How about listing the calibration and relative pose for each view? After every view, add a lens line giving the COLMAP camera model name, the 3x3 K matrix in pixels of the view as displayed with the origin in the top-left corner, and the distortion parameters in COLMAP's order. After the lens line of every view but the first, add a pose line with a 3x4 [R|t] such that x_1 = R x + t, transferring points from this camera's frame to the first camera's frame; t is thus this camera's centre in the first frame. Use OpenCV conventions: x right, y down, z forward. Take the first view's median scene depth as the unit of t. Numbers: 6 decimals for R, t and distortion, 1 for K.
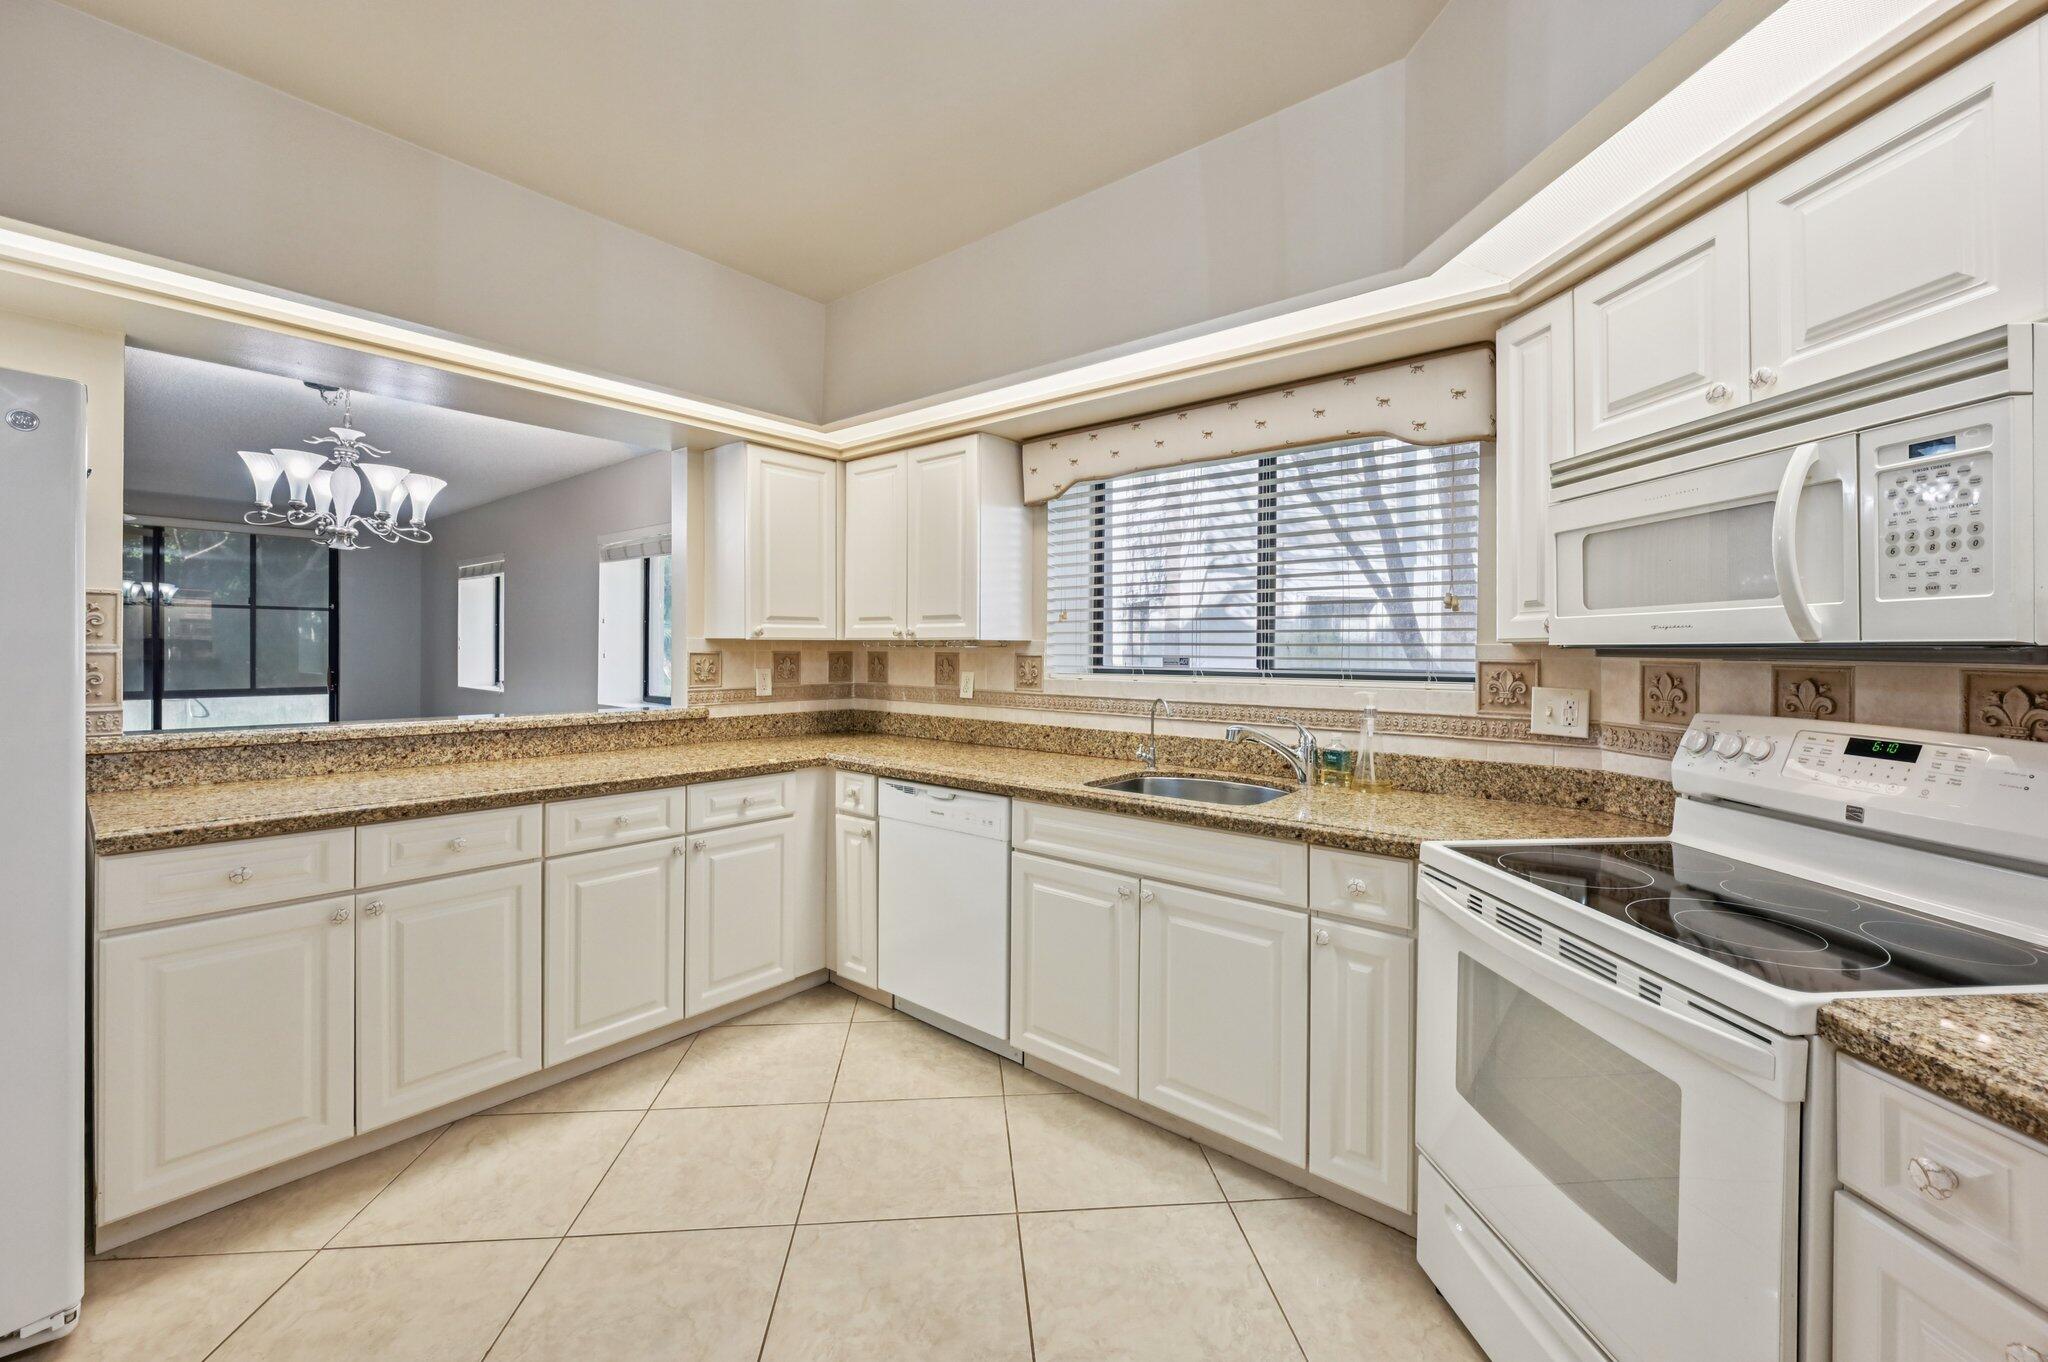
lens RADIAL K [[818.1, 0, 1030.0], [0, 818.1, 654.7], [0, 0, 1]] dist [0.001869, 0.000158]
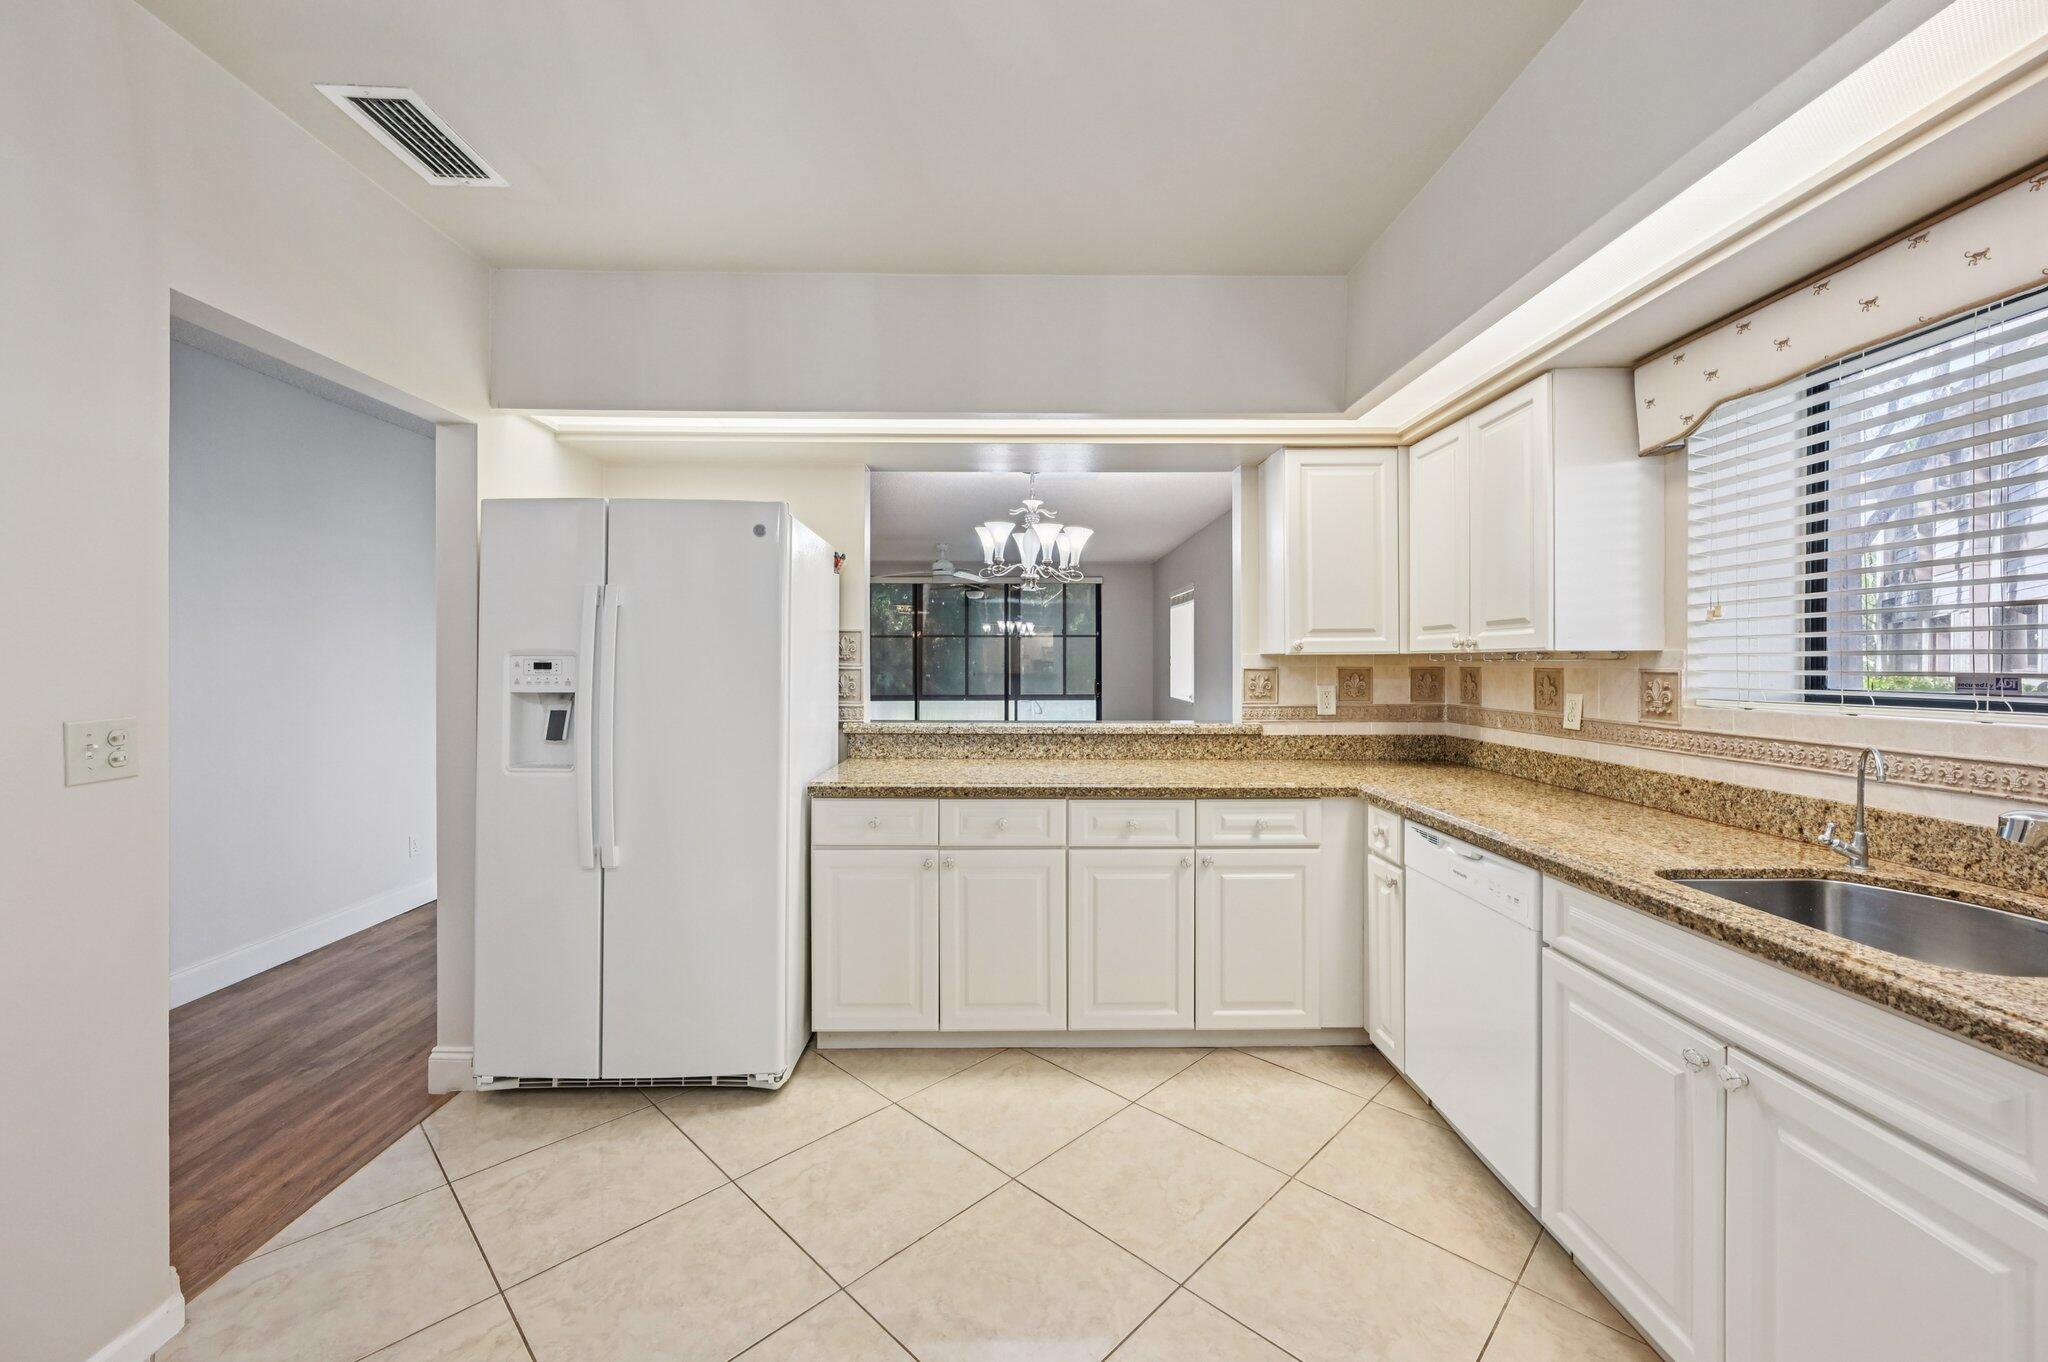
lens RADIAL K [[815.1, 0, 1028.1], [0, 815.1, 663.6], [0, 0, 1]] dist [-0.000059, 0.000025]
pose [[0.648945, -0.005735, -0.760814, 0.201462], [-0.000441, 0.999969, -0.007914, -0.000643], [0.760836, 0.005471, 0.648922, 0.173541]]
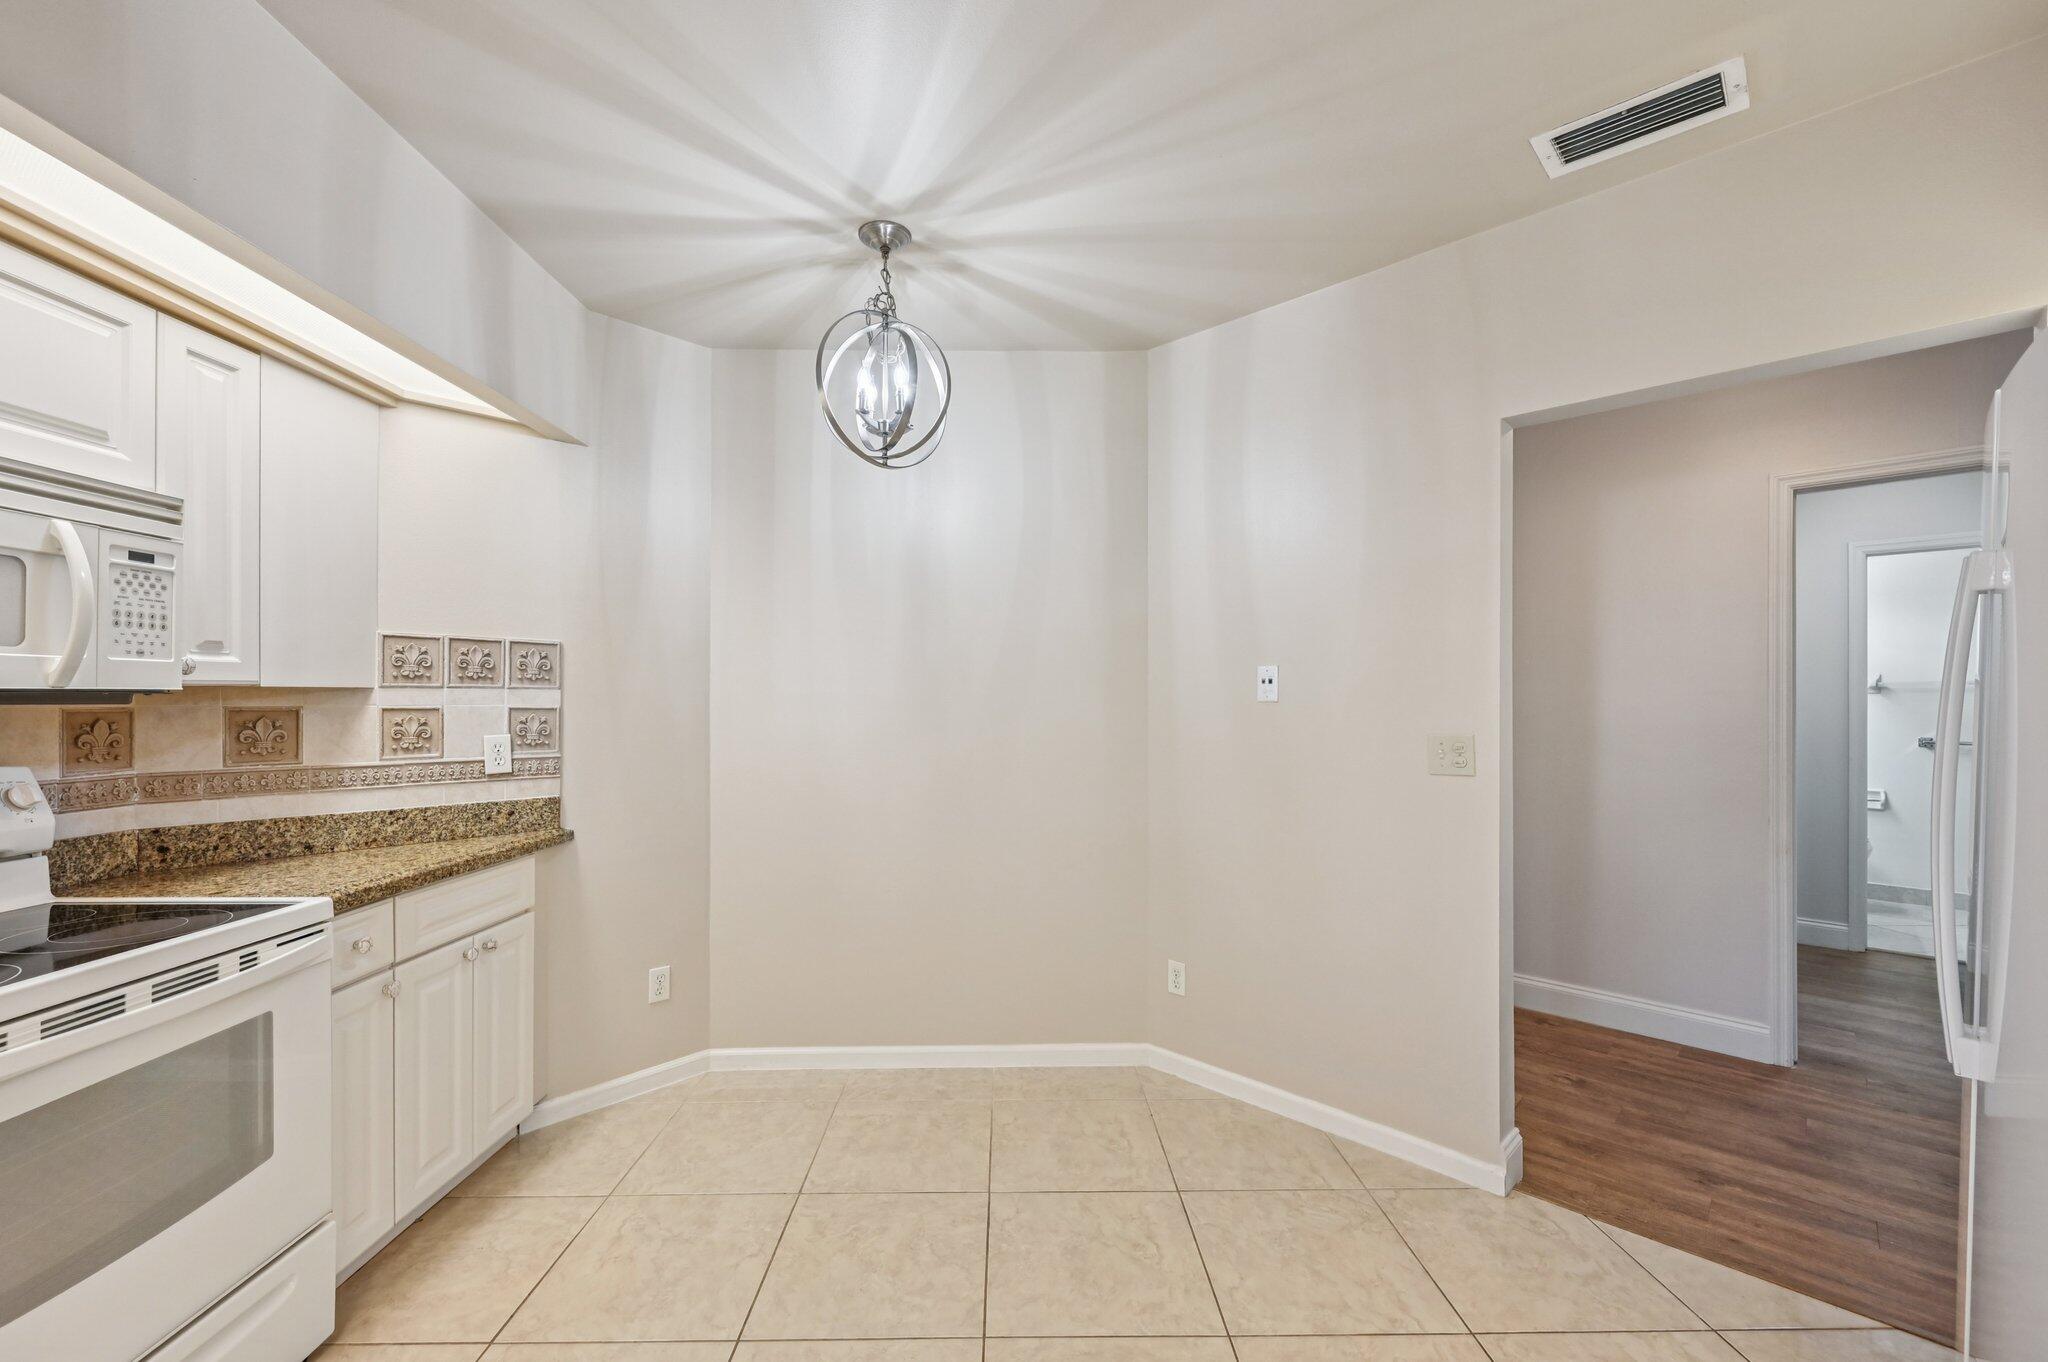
lens RADIAL K [[834.6, 0, 1021.7], [0, 834.6, 698.3], [0, 0, 1]] dist [-0.001647, -0.000250]
pose [[-0.997149, -0.008335, 0.074995, -0.224408], [-0.007609, 0.999921, 0.009959, -0.010015], [-0.075072, 0.009360, -0.997134, 0.900631]]
